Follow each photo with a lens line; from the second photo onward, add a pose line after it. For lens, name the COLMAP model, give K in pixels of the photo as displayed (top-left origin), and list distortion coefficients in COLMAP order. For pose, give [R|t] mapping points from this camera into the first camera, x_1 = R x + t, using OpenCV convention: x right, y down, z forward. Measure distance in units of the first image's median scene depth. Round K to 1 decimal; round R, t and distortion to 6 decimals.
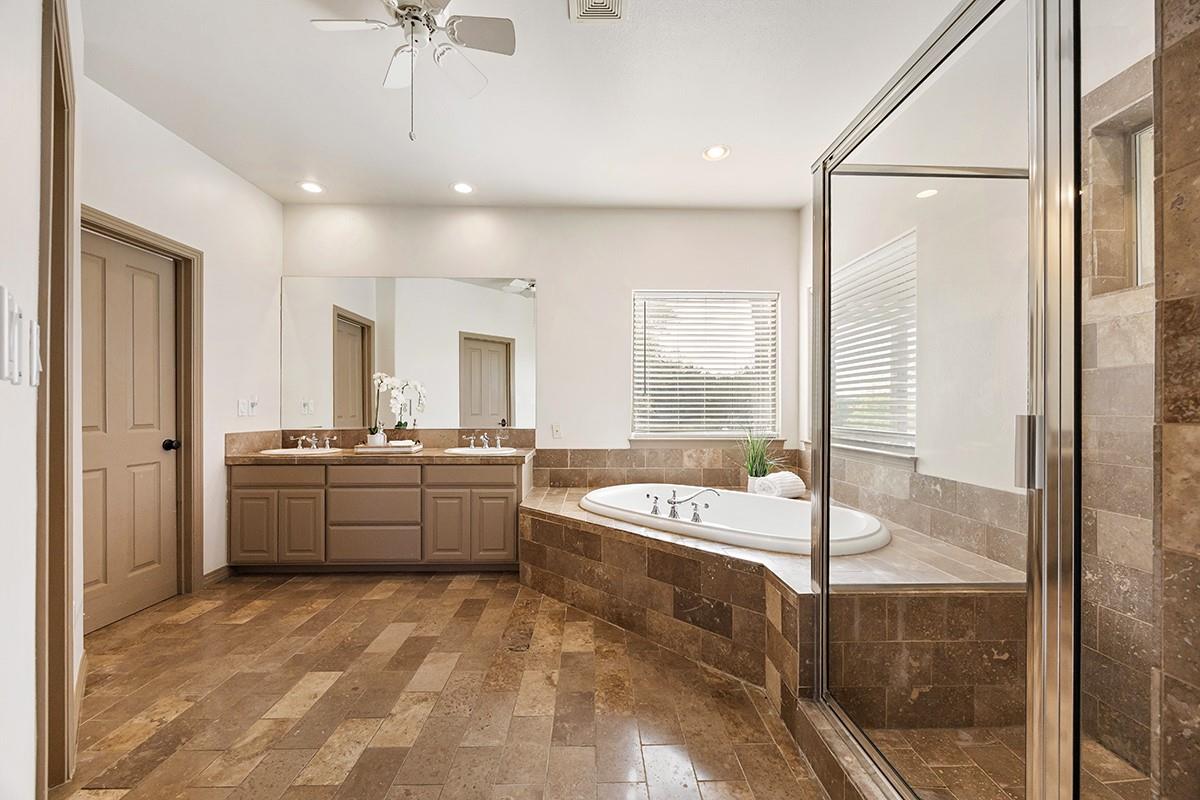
lens RADIAL K [[464.4, 0, 598.1], [0, 464.4, 401.8], [0, 0, 1]] dist [-0.002012, -0.000193]
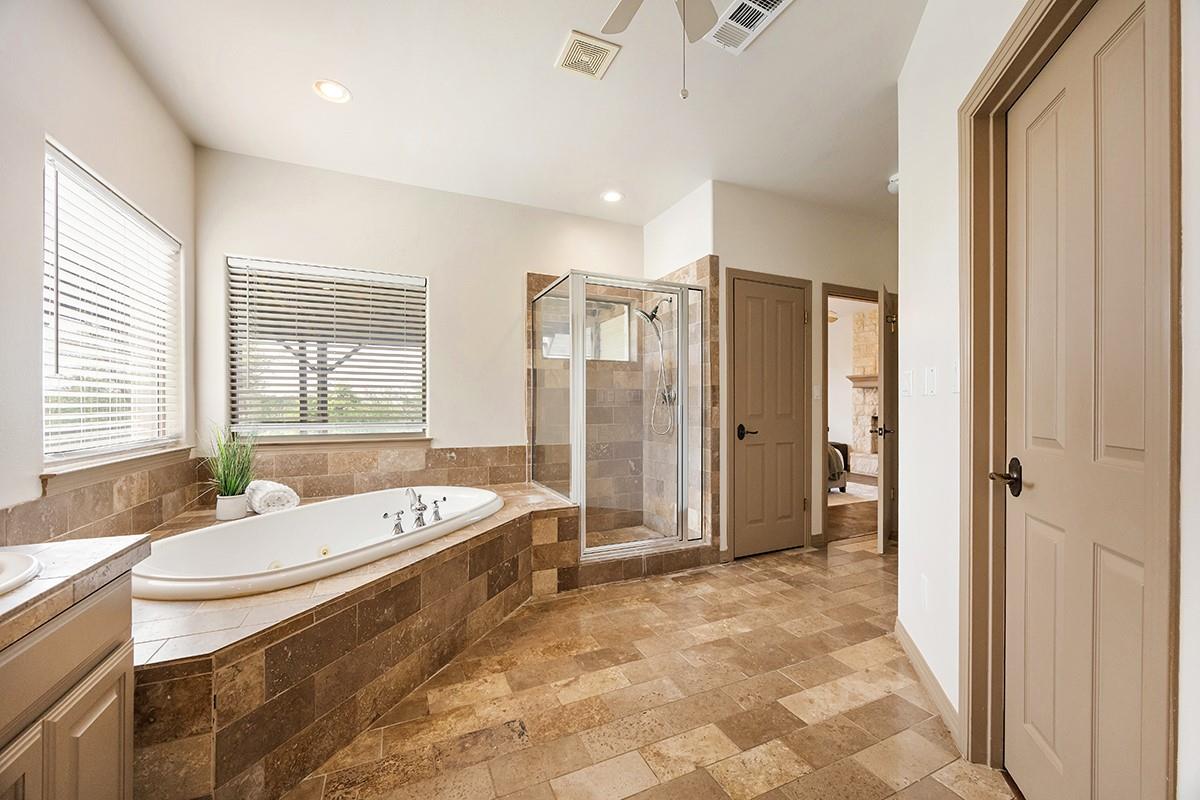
lens RADIAL K [[464.4, 0, 598.1], [0, 464.4, 401.8], [0, 0, 1]] dist [-0.002012, -0.000193]
pose [[-0.395858, 0.003430, 0.918305, -0.891090], [-0.012073, 0.999887, -0.008939, 0.015645], [-0.918232, -0.014625, -0.395772, 1.166409]]
